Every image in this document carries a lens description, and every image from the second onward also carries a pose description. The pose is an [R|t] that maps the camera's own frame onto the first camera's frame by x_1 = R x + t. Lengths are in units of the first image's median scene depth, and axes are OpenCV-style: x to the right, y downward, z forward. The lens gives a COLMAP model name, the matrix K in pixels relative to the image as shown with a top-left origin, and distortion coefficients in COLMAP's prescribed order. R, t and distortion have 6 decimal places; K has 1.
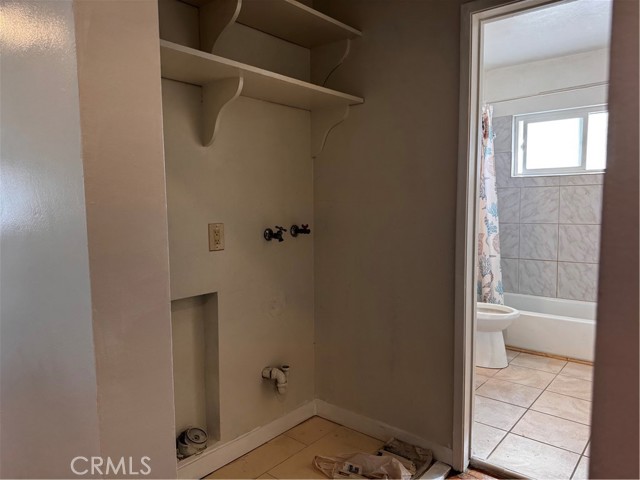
lens RADIAL K [[451.2, 0, 322.0], [0, 451.2, 243.3], [0, 0, 1]] dist [0.000394, -0.005365]
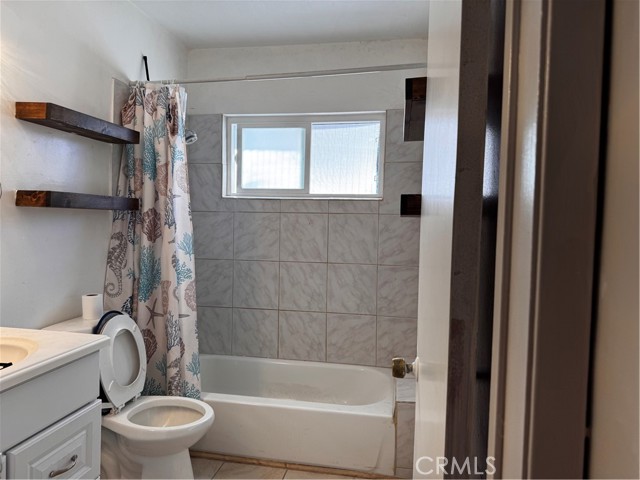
lens RADIAL K [[451.2, 0, 320.2], [0, 451.2, 239.0], [0, 0, 1]] dist [0.000394, -0.005365]
pose [[0.859160, 0.015326, 0.511477, 0.192034], [0.011362, 0.998734, -0.049012, -0.043167], [-0.511580, 0.047921, 0.857898, 0.304966]]
